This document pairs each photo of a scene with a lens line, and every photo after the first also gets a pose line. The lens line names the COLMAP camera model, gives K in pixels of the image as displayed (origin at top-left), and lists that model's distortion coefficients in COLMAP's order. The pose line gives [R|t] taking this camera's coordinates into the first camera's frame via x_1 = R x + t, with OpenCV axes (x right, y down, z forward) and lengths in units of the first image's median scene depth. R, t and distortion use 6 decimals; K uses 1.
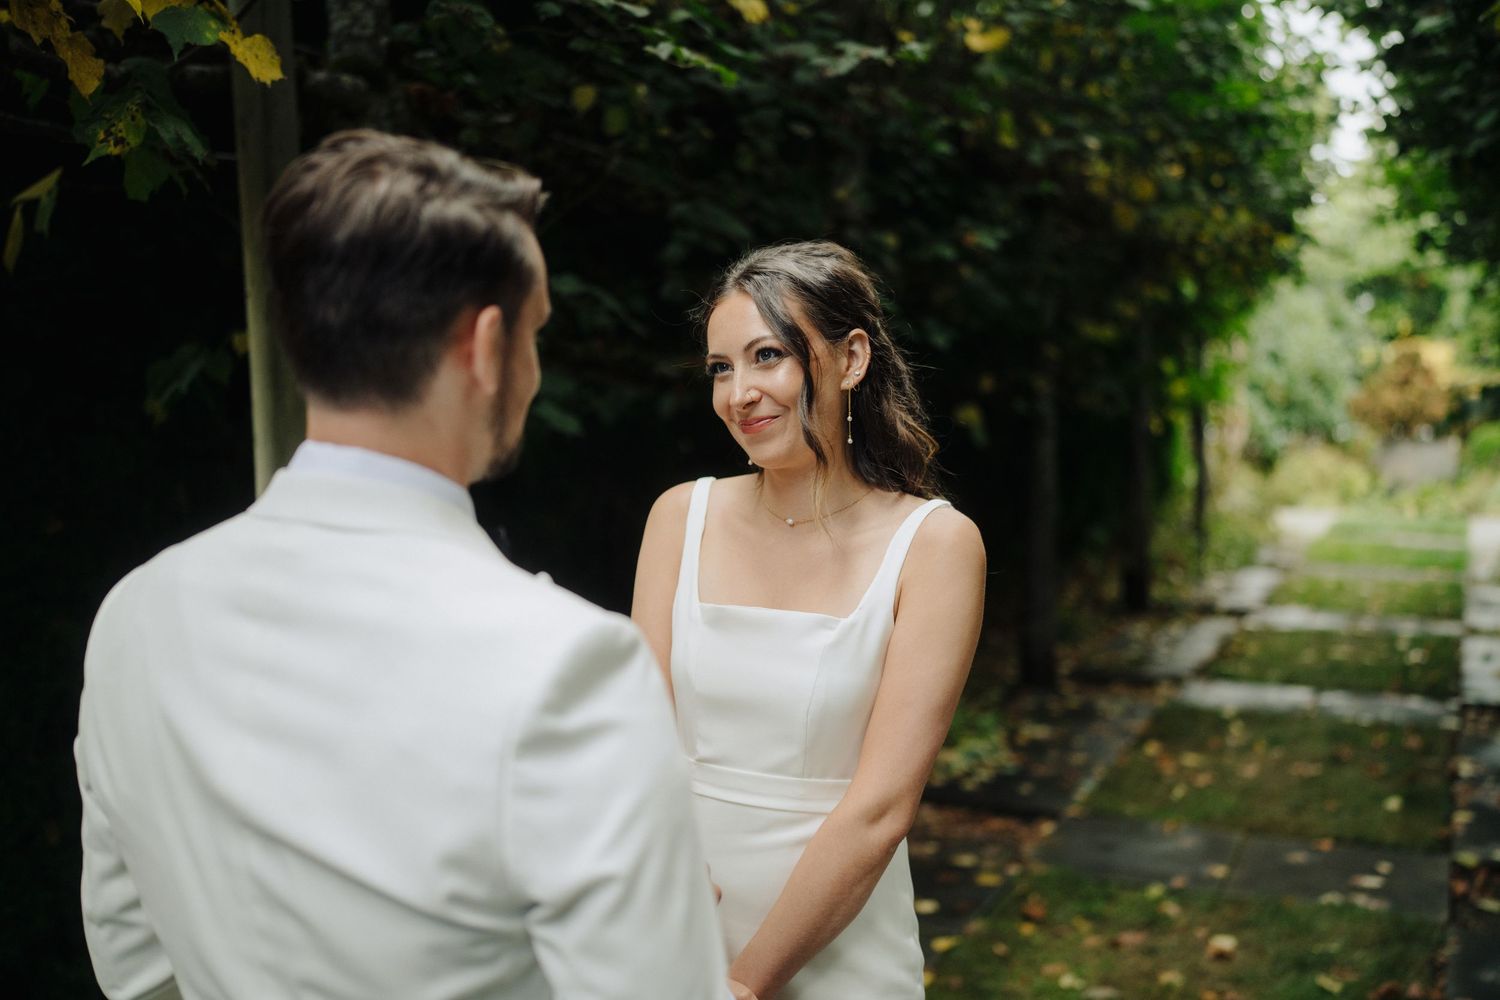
lens RADIAL K [[1448.2, 0, 751.3], [0, 1448.2, 507.1], [0, 0, 1]] dist [-0.044505, 0.171574]
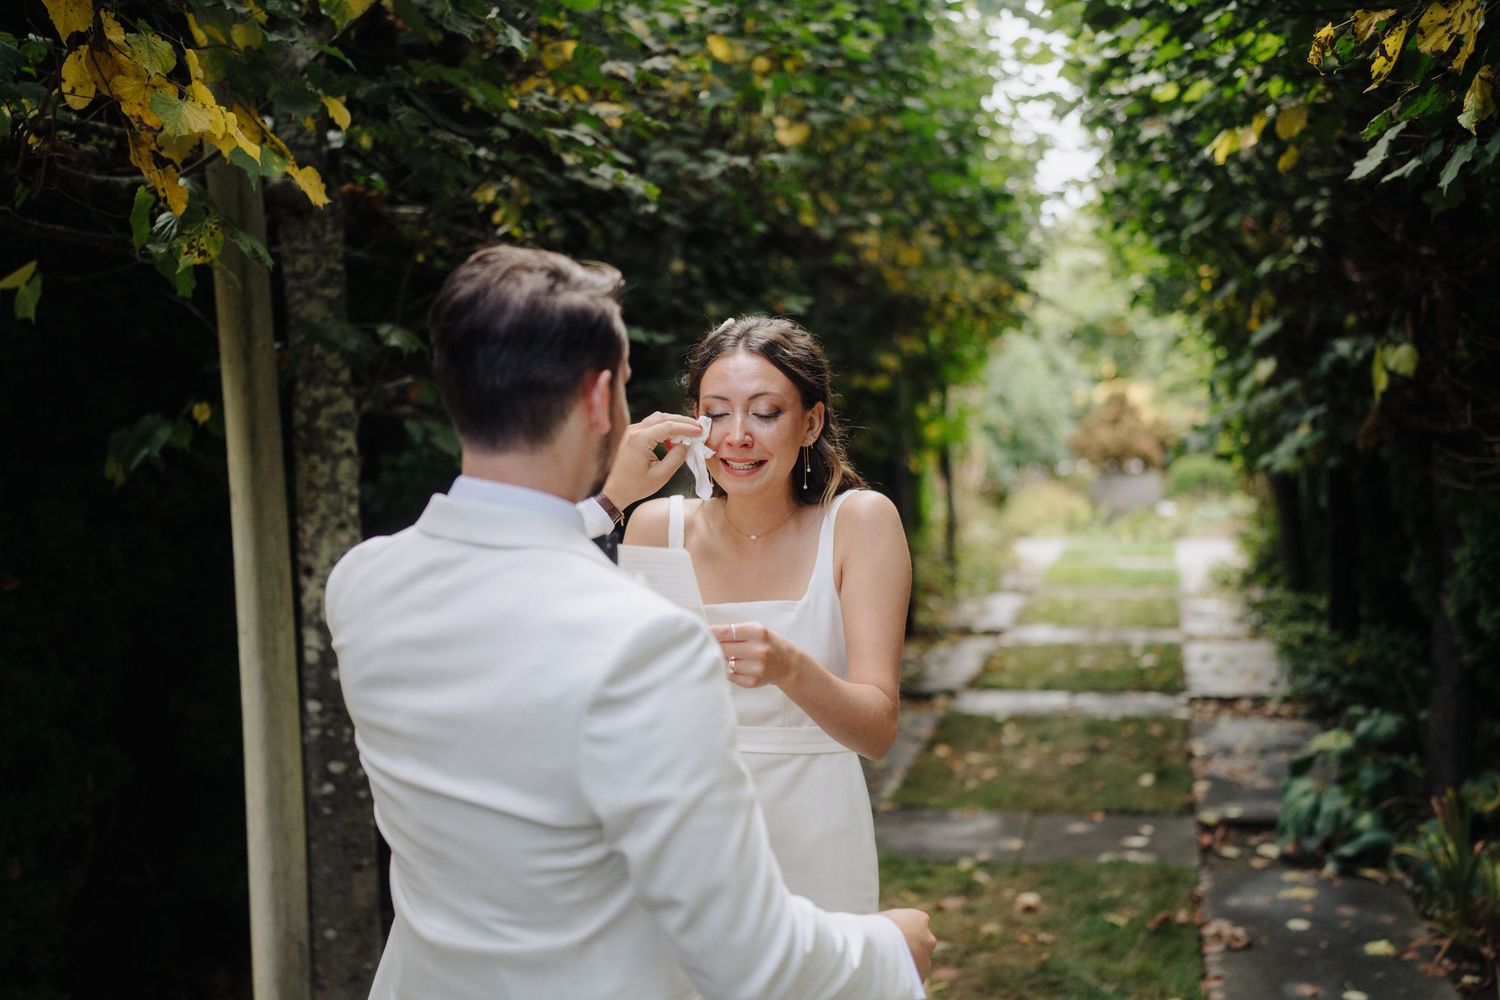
lens RADIAL K [[1448.7, 0, 749.4], [0, 1448.7, 500.6], [0, 0, 1]] dist [-0.039167, 0.159863]
pose [[0.982936, -0.033468, 0.180879, -0.057720], [0.040484, 0.998559, -0.035233, 0.005209], [-0.179439, 0.041955, 0.982874, -0.076956]]
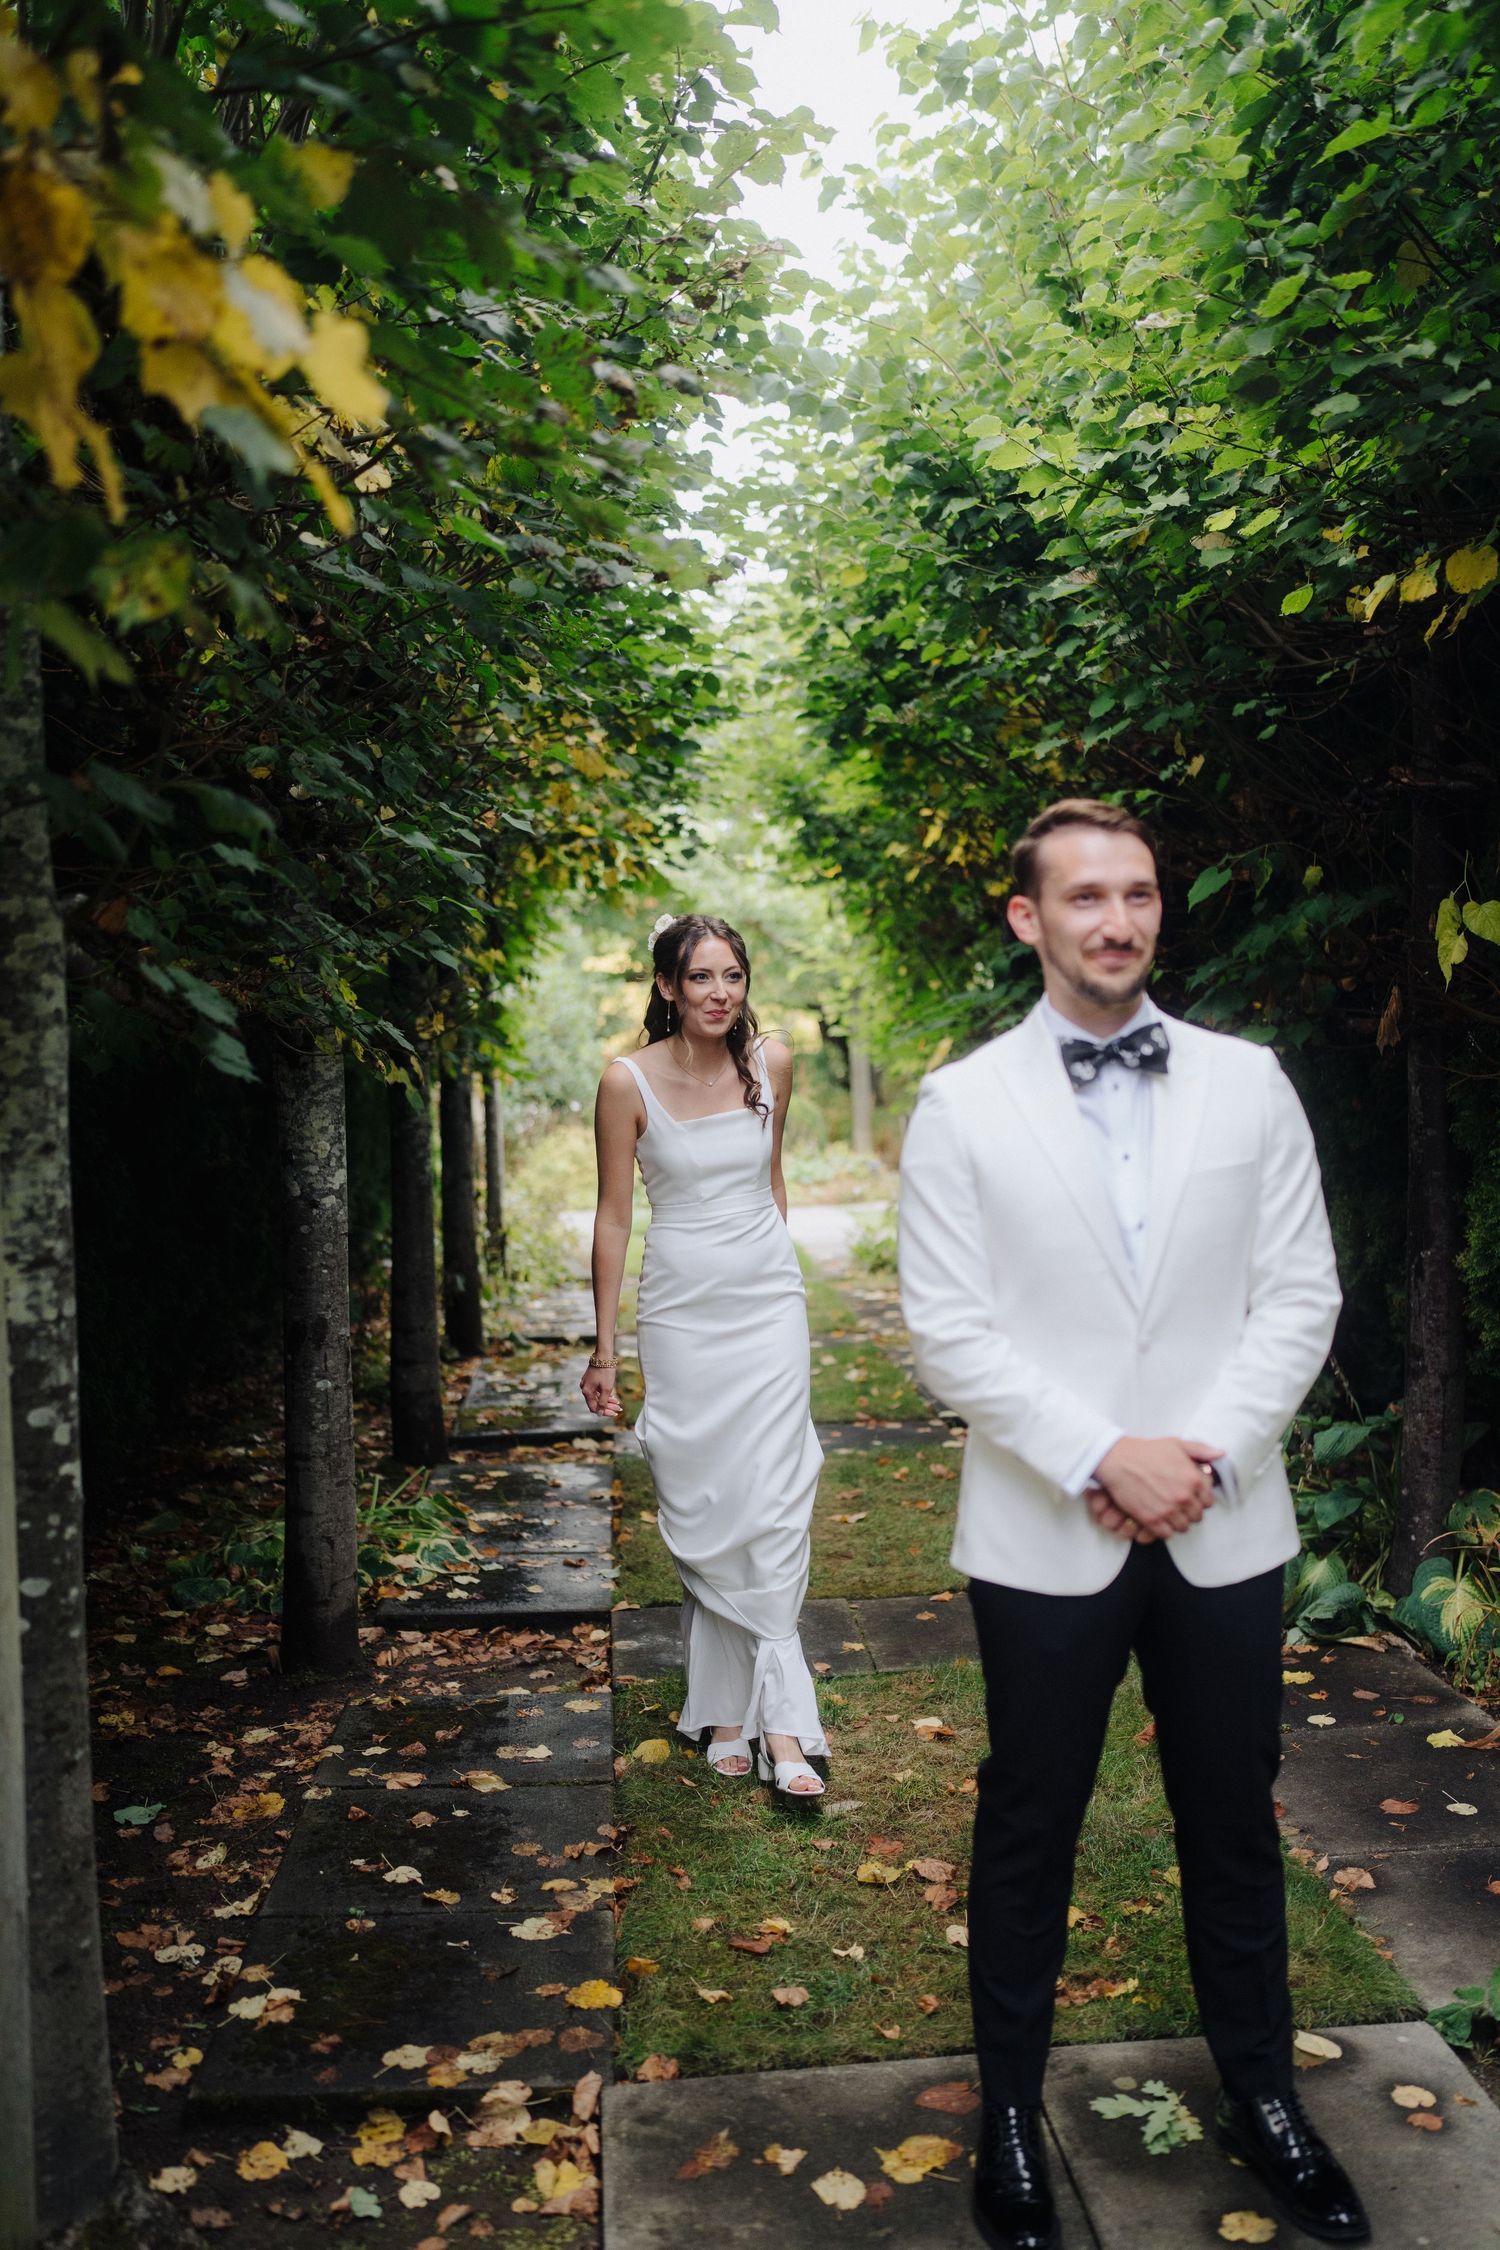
lens RADIAL K [[2158.2, 0, 752.9], [0, 2158.2, 1143.9], [0, 0, 1]] dist [-0.056613, 0.190778]
pose [[0.863879, -0.034778, 0.502498, -0.191384], [0.055789, 0.998082, -0.026832, 0.008193], [-0.500601, 0.051214, 0.864162, 0.014181]]
